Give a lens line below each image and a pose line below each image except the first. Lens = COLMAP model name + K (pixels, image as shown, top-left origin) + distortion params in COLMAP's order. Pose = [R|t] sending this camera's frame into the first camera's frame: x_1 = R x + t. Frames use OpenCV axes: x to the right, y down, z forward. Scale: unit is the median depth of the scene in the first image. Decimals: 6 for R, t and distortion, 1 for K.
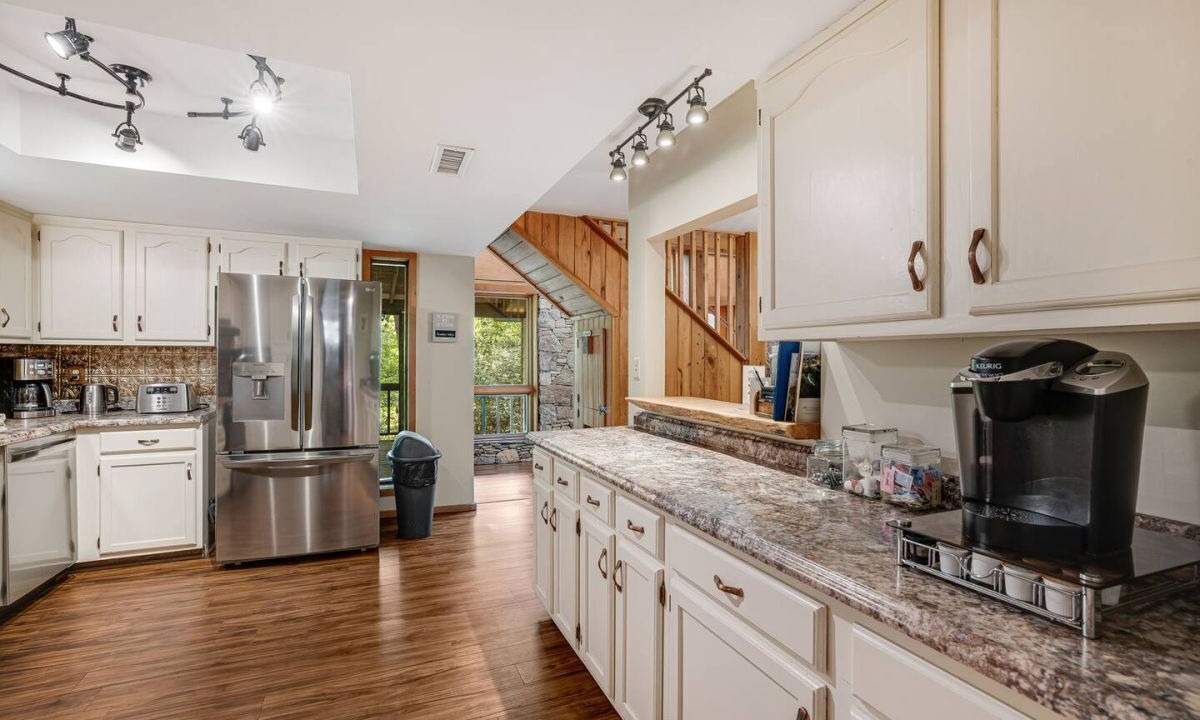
lens RADIAL K [[517.5, 0, 603.7], [0, 517.5, 356.8], [0, 0, 1]] dist [-0.025083, 0.002452]
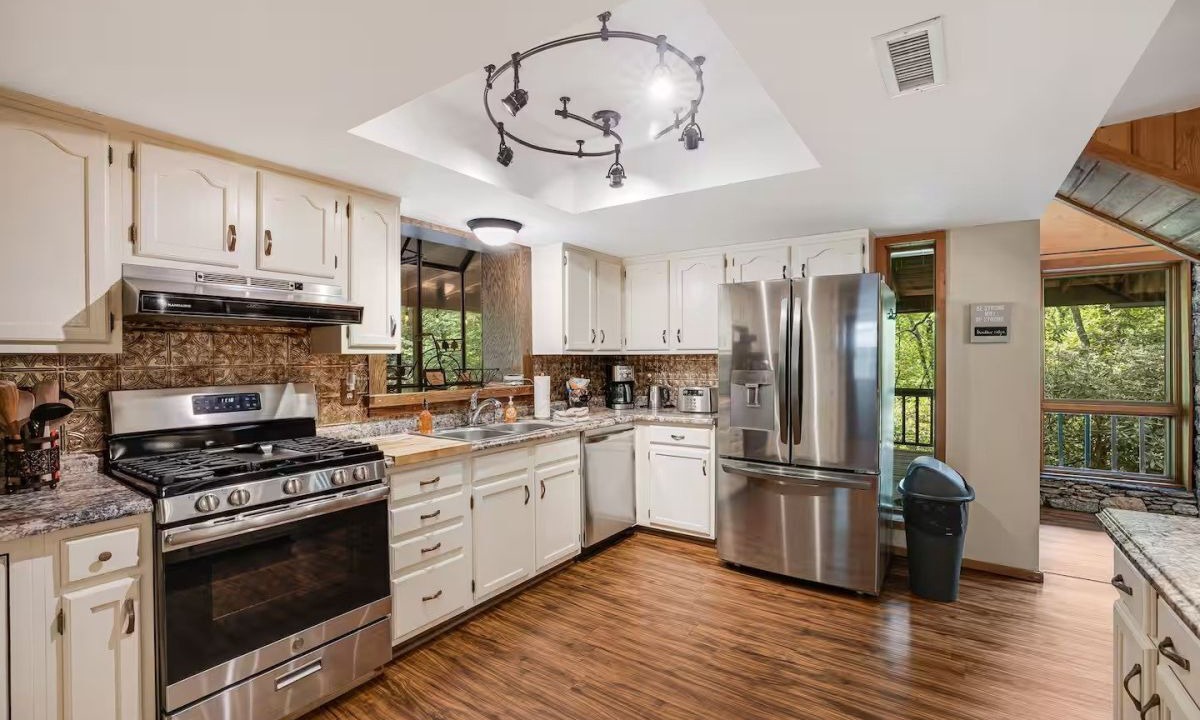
lens RADIAL K [[517.5, 0, 604.3], [0, 517.5, 362.8], [0, 0, 1]] dist [-0.025083, 0.002452]
pose [[0.536189, -0.000351, -0.844098, 0.017086], [0.007258, 0.999965, 0.004195, -0.009150], [0.844067, -0.008376, 0.536172, 0.201033]]
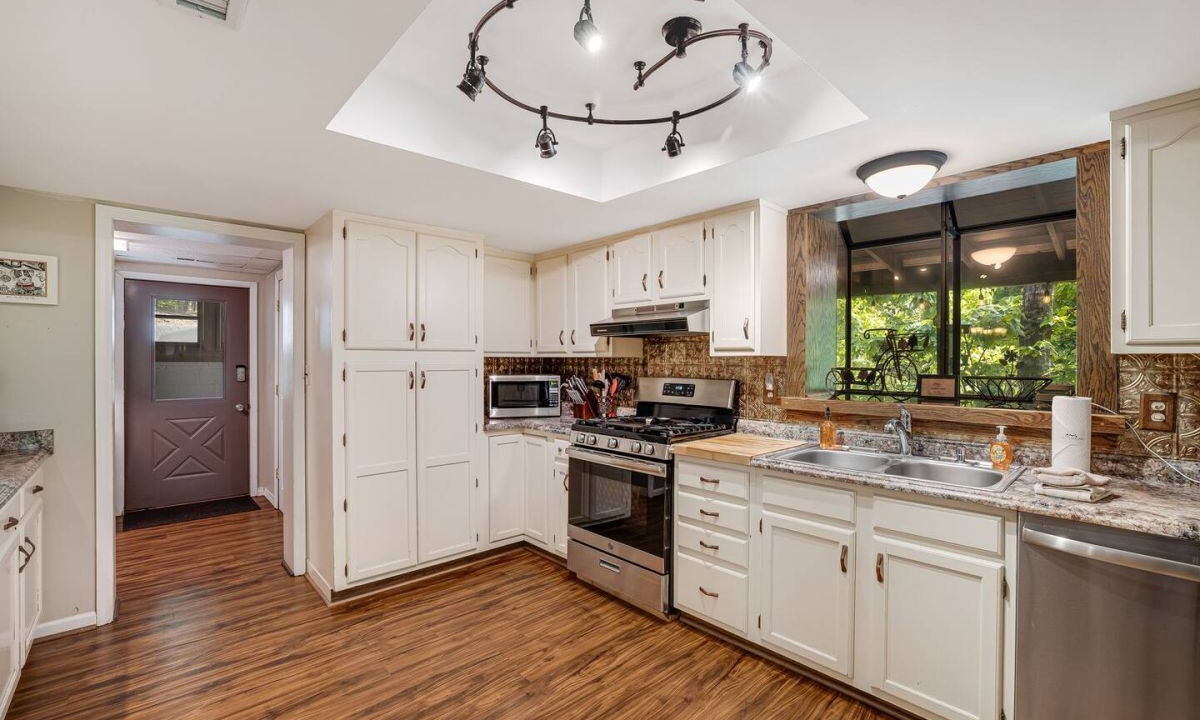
lens RADIAL K [[517.5, 0, 604.1], [0, 517.5, 367.3], [0, 0, 1]] dist [-0.025083, 0.002452]
pose [[-0.936591, -0.001246, -0.350421, -0.813661], [-0.005932, 0.999907, 0.012299, -0.016535], [0.350373, 0.013598, -0.936511, 2.209152]]
